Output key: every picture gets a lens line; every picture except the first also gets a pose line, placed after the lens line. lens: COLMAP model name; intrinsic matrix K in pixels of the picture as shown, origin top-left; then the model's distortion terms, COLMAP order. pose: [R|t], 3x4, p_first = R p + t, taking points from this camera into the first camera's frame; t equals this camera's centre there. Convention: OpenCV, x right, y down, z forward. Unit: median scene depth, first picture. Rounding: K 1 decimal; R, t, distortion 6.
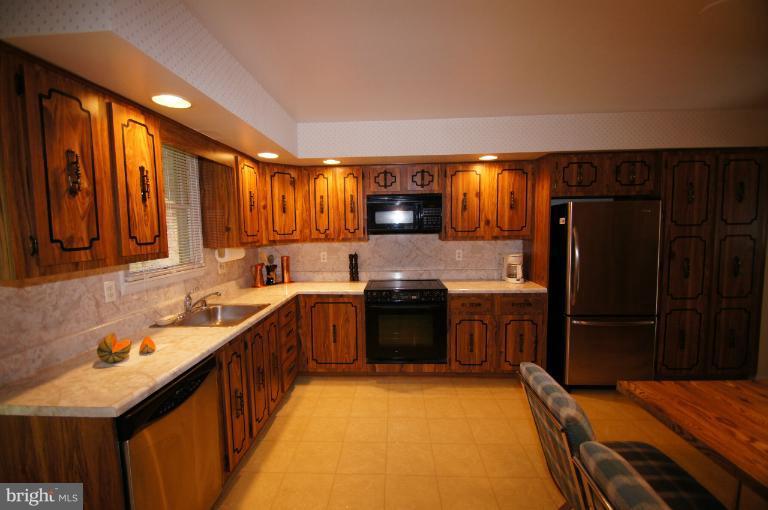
lens RADIAL K [[338.5, 0, 379.1], [0, 338.5, 252.2], [0, 0, 1]] dist [-0.018325, -0.004743]
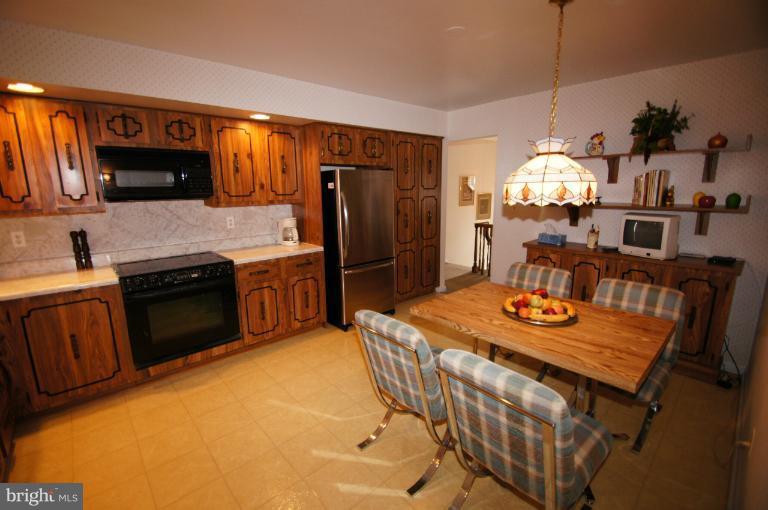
lens RADIAL K [[338.5, 0, 384.0], [0, 338.5, 253.9], [0, 0, 1]] dist [-0.018325, -0.004743]
pose [[0.688054, -0.130551, 0.713819, -0.156883], [0.049862, 0.989864, 0.132976, -0.008341], [-0.723944, -0.055902, 0.687590, 0.077237]]
